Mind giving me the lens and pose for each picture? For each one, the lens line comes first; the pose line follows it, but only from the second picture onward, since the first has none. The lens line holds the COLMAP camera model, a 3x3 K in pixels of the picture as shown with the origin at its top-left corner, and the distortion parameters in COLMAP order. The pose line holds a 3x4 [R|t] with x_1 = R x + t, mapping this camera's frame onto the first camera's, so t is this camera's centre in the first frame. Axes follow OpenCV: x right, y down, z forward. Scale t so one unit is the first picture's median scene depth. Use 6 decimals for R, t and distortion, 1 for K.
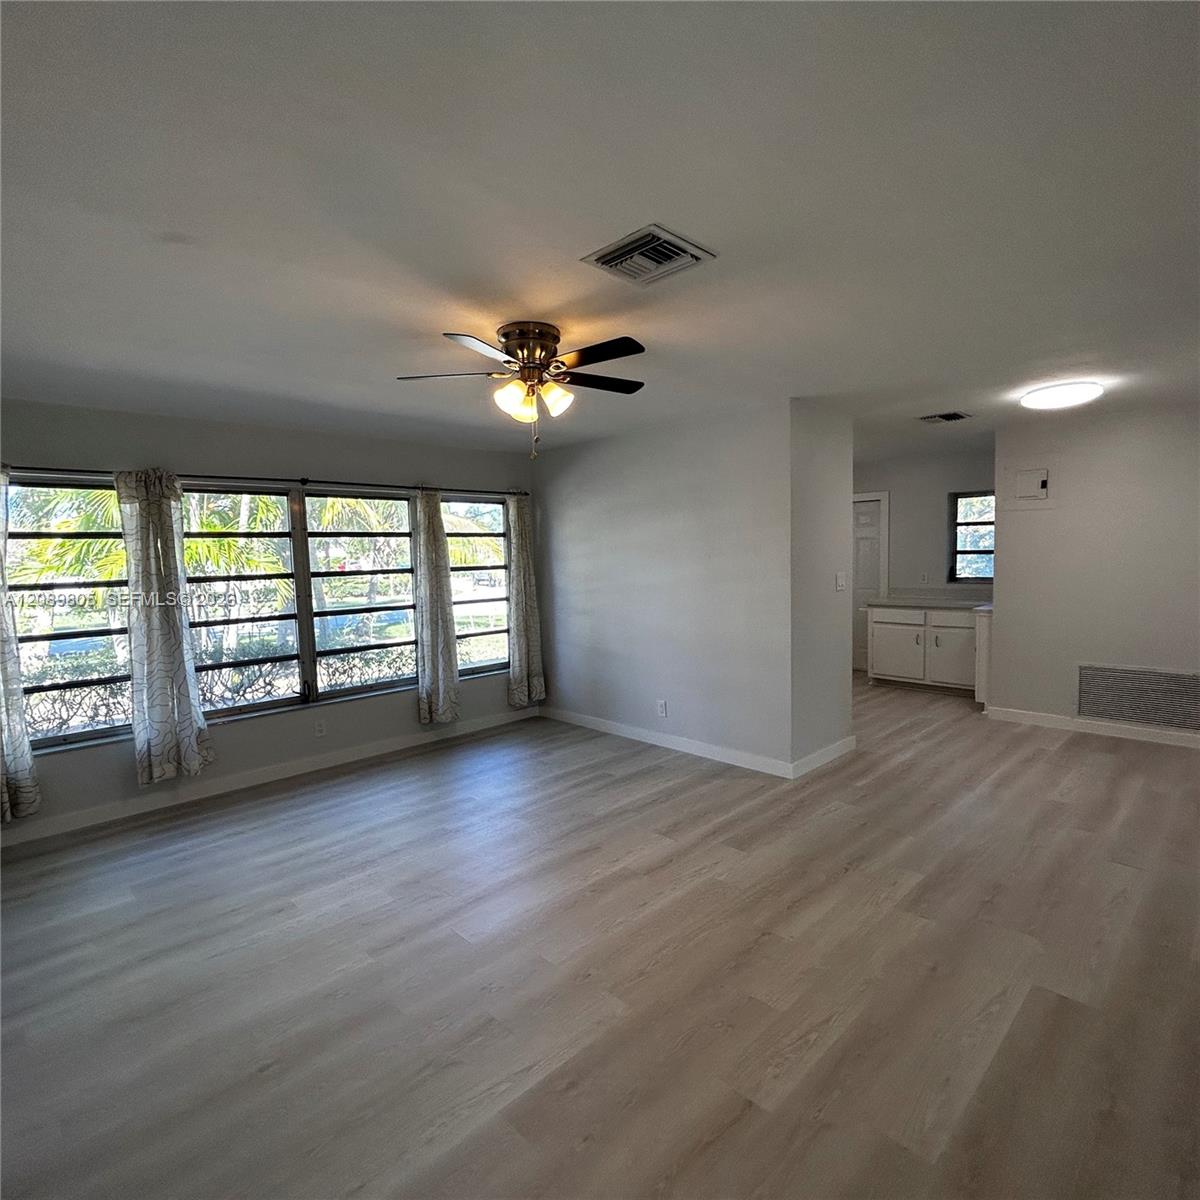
lens RADIAL K [[644.3, 0, 600.0], [0, 644.3, 600.0], [0, 0, 1]] dist [0.001213, 0.000482]
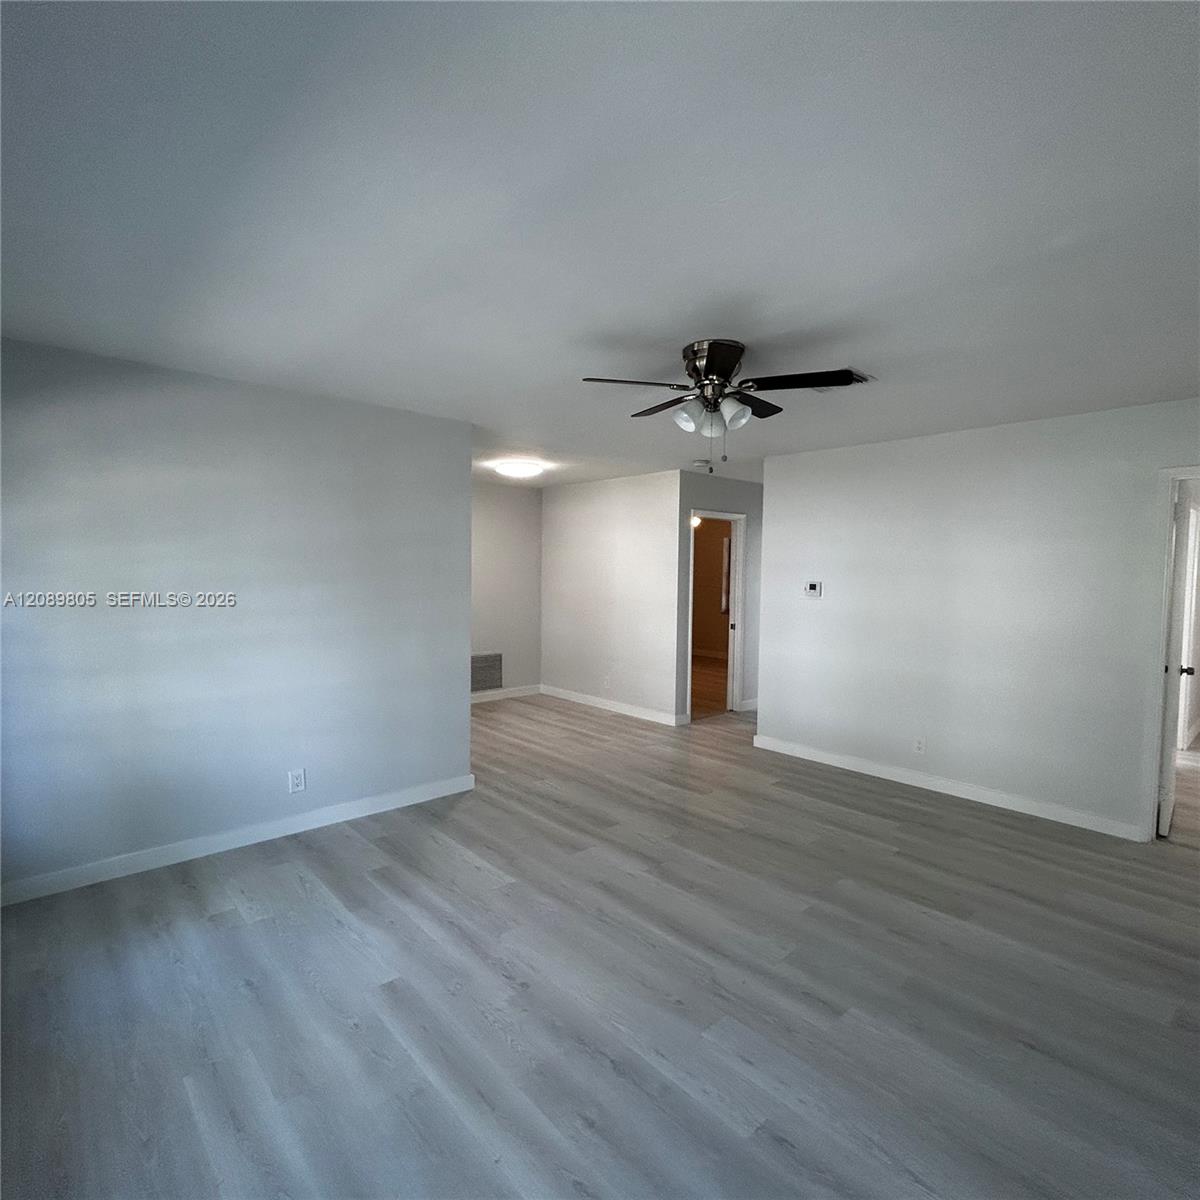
lens RADIAL K [[644.3, 0, 600.0], [0, 644.3, 600.0], [0, 0, 1]] dist [0.001213, 0.000482]
pose [[0.036828, -0.013481, 0.999231, -0.764810], [0.055798, 0.998377, 0.011413, -0.028810], [-0.997763, 0.055335, 0.037521, 0.777029]]
